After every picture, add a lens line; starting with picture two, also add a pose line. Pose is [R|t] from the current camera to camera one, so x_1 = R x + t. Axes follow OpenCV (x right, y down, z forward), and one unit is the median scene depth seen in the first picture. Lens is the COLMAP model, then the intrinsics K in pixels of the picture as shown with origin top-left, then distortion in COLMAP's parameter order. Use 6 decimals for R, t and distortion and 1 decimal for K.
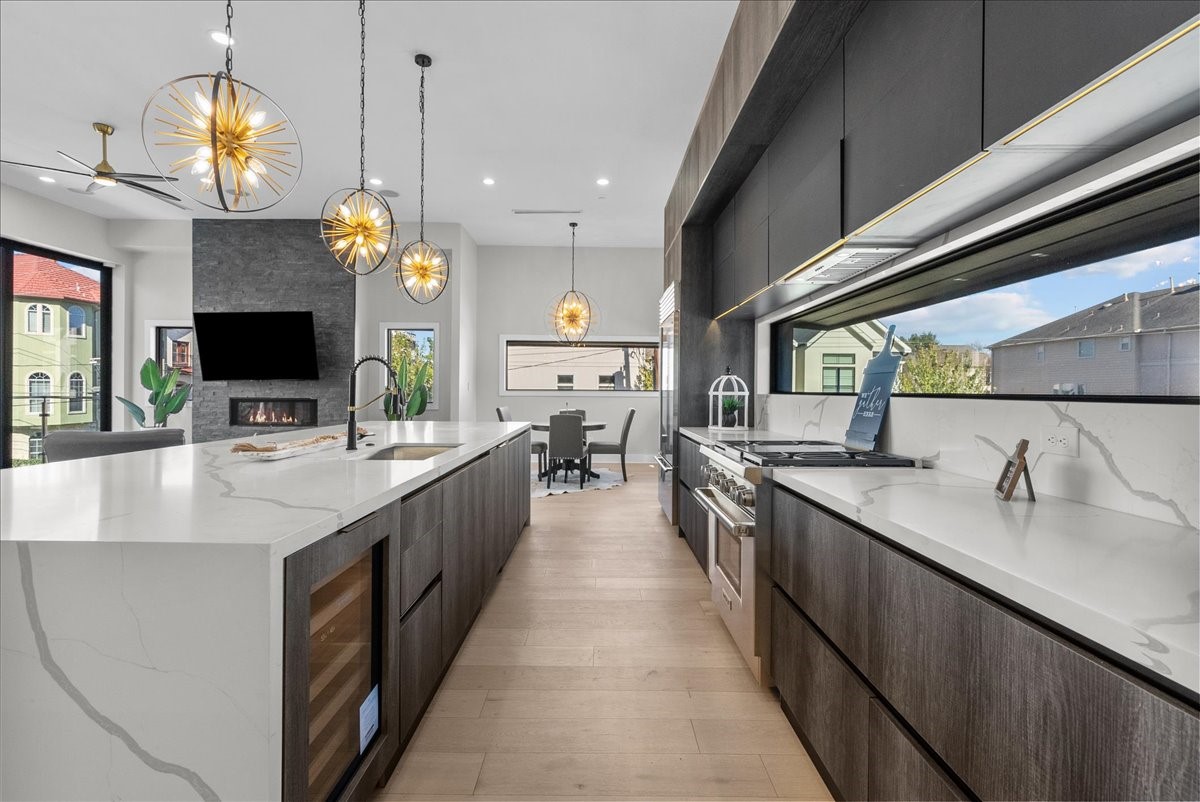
lens RADIAL K [[550.3, 0, 598.4], [0, 550.3, 396.6], [0, 0, 1]] dist [-0.005612, 0.001046]
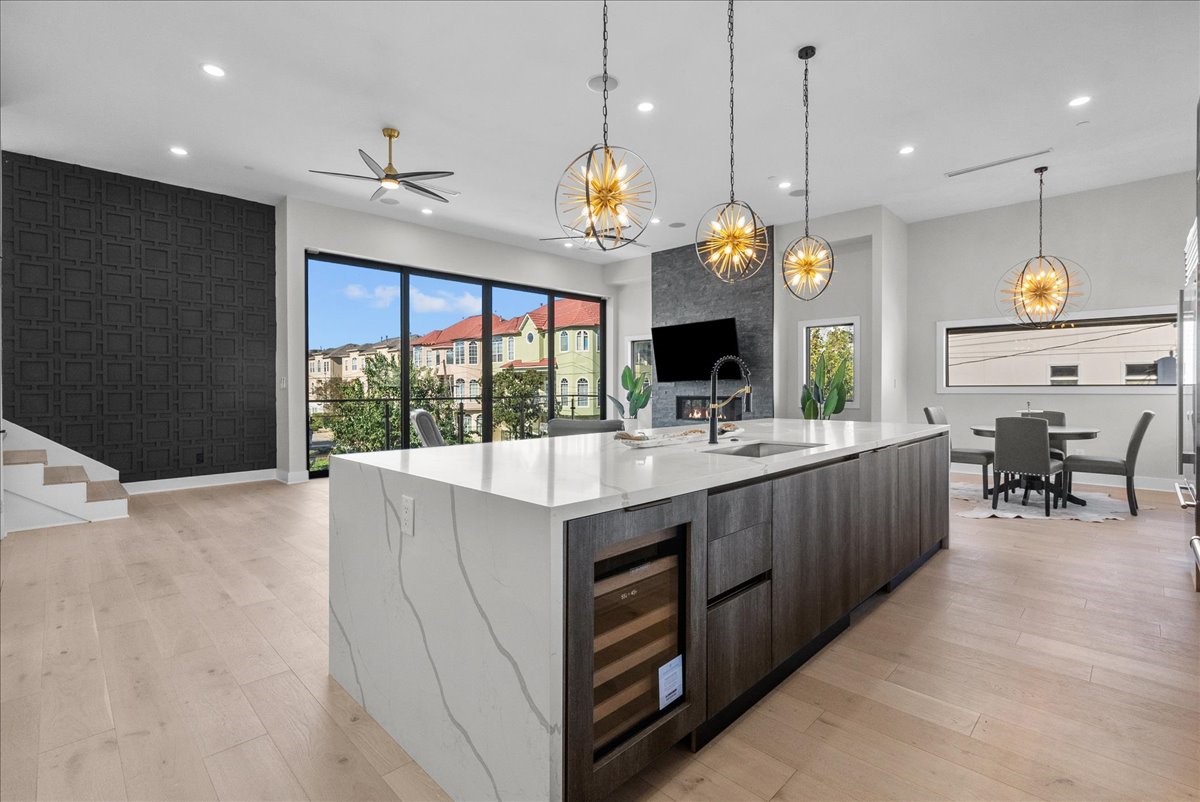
lens RADIAL K [[550.3, 0, 591.9], [0, 550.3, 392.8], [0, 0, 1]] dist [-0.005612, 0.001046]
pose [[0.702963, -0.004343, -0.711214, 0.058019], [0.001840, 0.999989, -0.004288, -0.000092], [0.711224, 0.001705, 0.702963, 0.020454]]
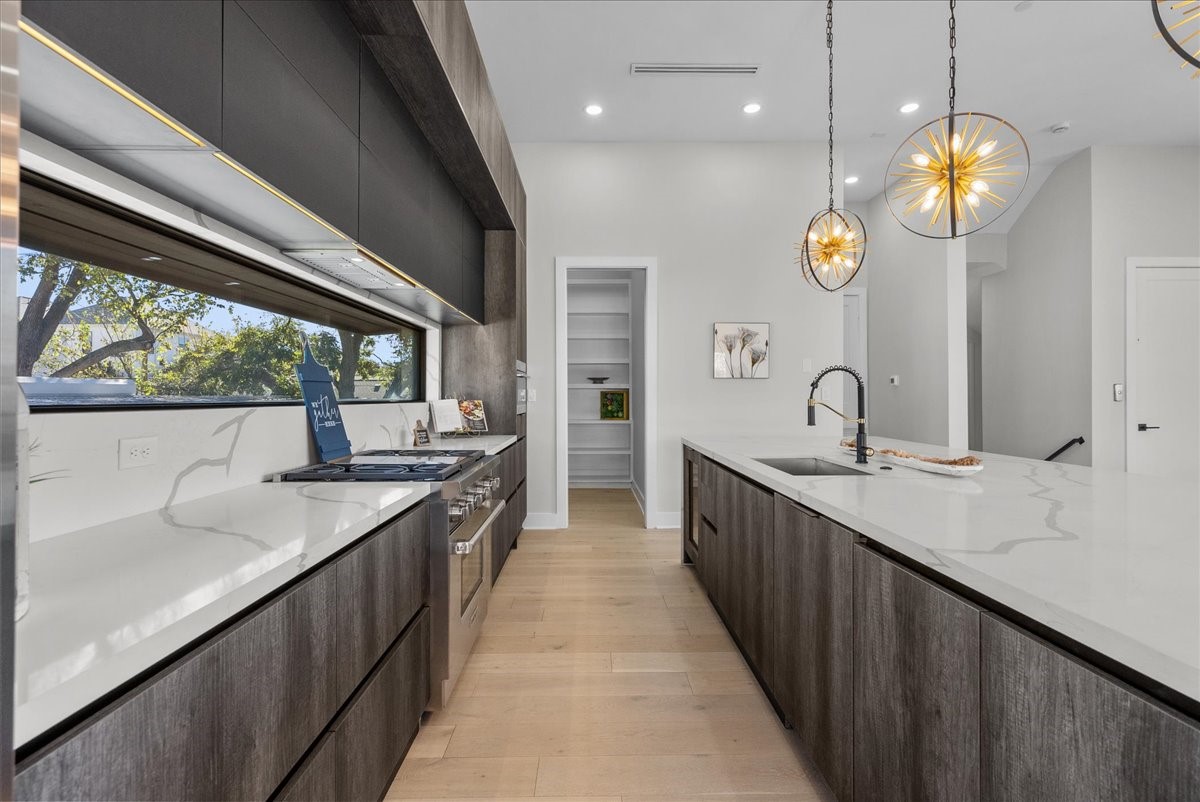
lens RADIAL K [[550.3, 0, 604.0], [0, 550.3, 392.8], [0, 0, 1]] dist [-0.005612, 0.001046]
pose [[-0.999574, -0.005969, -0.028579, 0.015083], [-0.006082, 0.999974, 0.003868, -0.009153], [0.028555, 0.004040, -0.999584, 0.660507]]
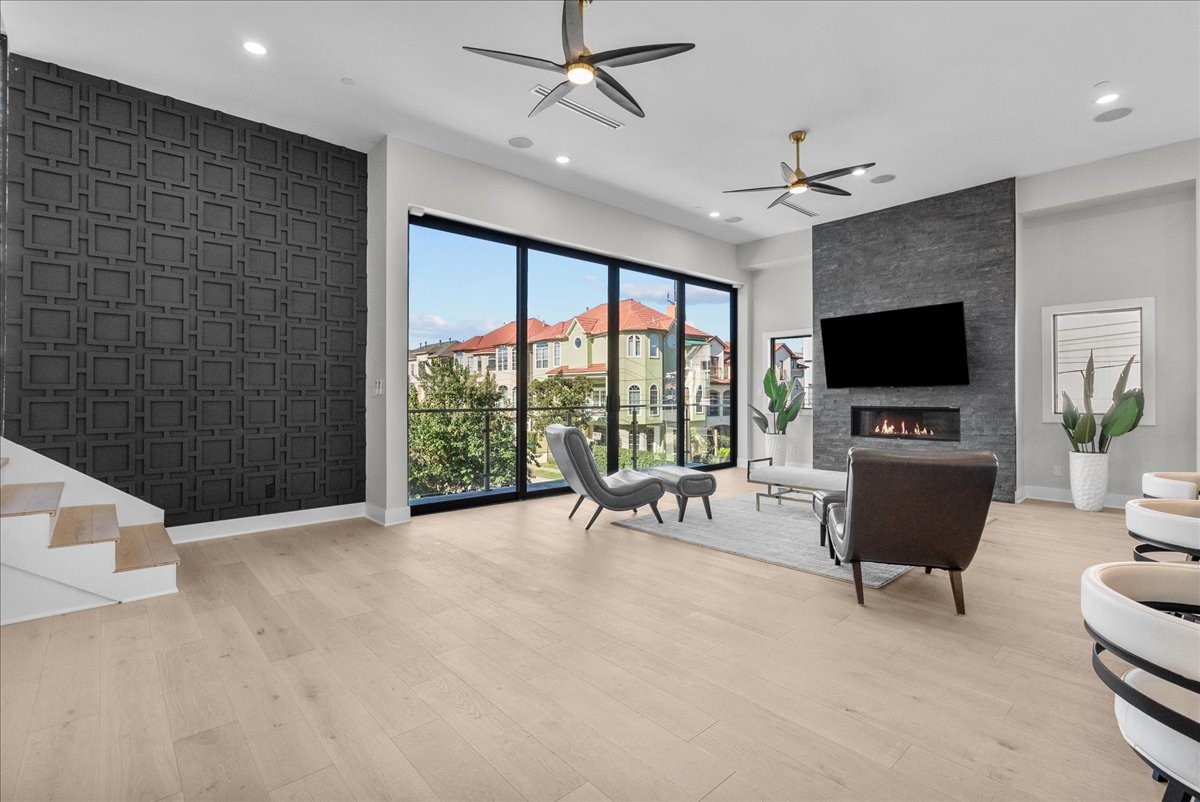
lens RADIAL K [[550.3, 0, 591.5], [0, 550.3, 392.1], [0, 0, 1]] dist [-0.005612, 0.001046]
pose [[0.666166, -0.013164, -0.745687, -0.271726], [-0.001620, 0.999816, -0.019097, -0.003450], [0.745801, 0.013929, 0.666023, 0.042141]]
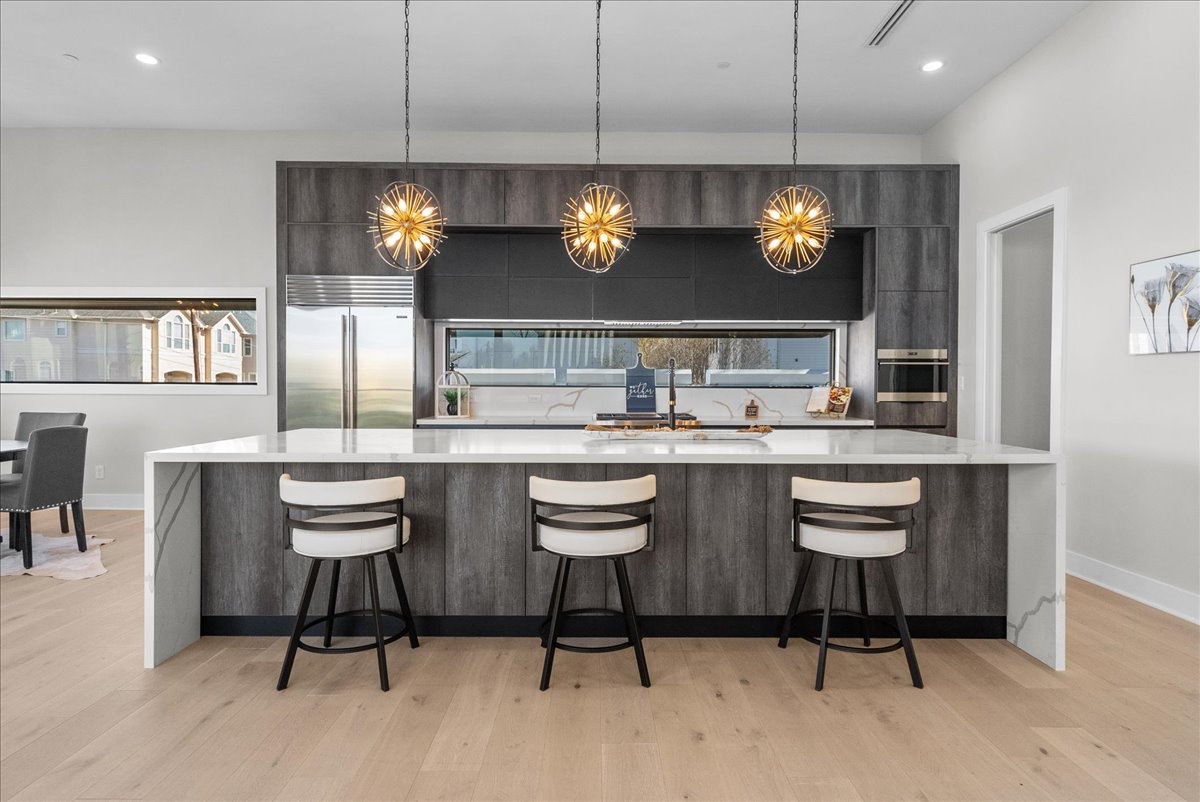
lens RADIAL K [[630.0, 0, 604.5], [0, 630.0, 391.7], [0, 0, 1]] dist [-0.001606, 0.001982]
pose [[-0.017549, -0.018300, 0.999679, -0.611444], [0.006716, 0.999808, 0.018421, -0.009089], [-0.999823, 0.007037, -0.017423, 0.394742]]
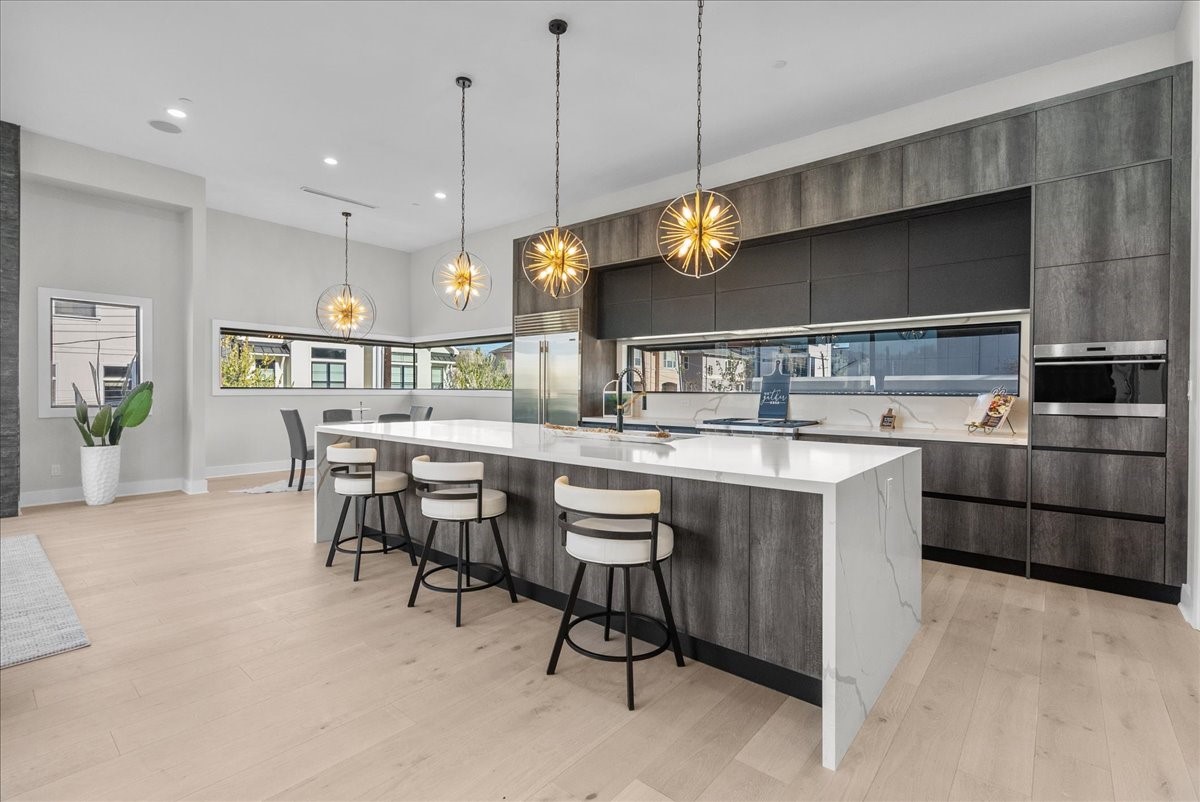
lens RADIAL K [[550.3, 0, 600.8], [0, 550.3, 392.3], [0, 0, 1]] dist [-0.005612, 0.001046]
pose [[0.641045, -0.007150, 0.767470, -0.505125], [0.007175, 0.999969, 0.003323, -0.005790], [-0.767470, 0.003377, 0.641076, 0.059050]]
